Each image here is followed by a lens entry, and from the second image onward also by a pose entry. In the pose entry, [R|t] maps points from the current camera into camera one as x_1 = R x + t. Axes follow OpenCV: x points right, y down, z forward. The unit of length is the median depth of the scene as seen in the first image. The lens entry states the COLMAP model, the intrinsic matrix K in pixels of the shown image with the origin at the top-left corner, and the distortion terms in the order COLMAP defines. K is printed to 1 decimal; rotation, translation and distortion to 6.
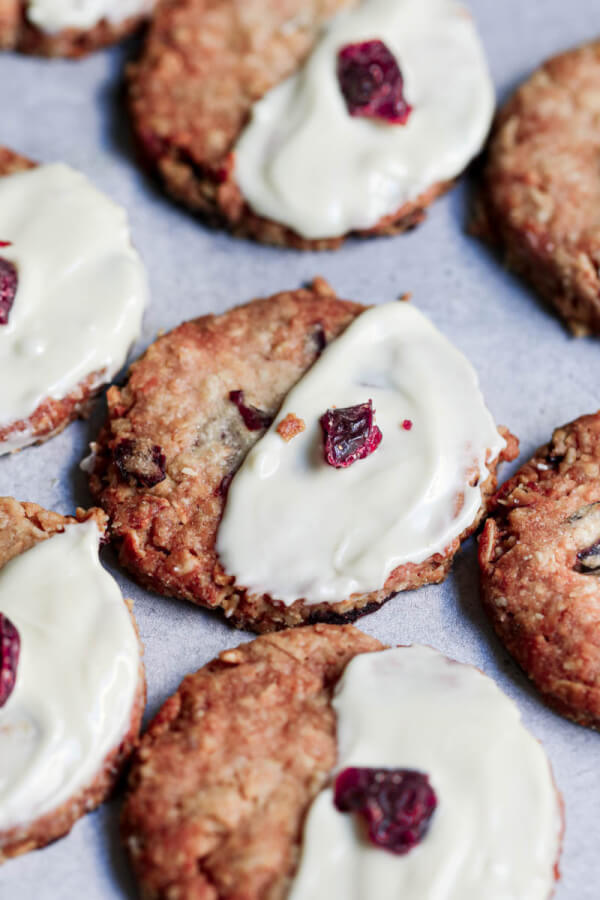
lens RADIAL K [[3791.4, 0, 294.3], [0, 3791.4, 449.3], [0, 0, 1]] dist [-0.258860, 0.000000]
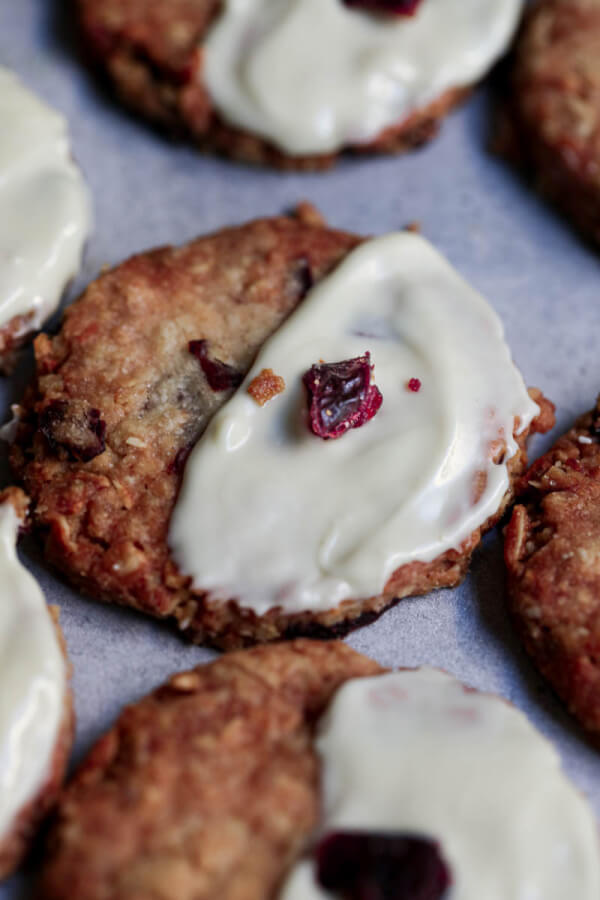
lens RADIAL K [[3279.9, 0, 309.9], [0, 3279.9, 450.8], [0, 0, 1]] dist [-0.101046, 0.000000]
pose [[0.999965, 0.007782, 0.002912, 0.006297], [-0.007792, 0.999963, 0.003762, 0.004829], [-0.002882, -0.003784, 0.999989, 0.321519]]
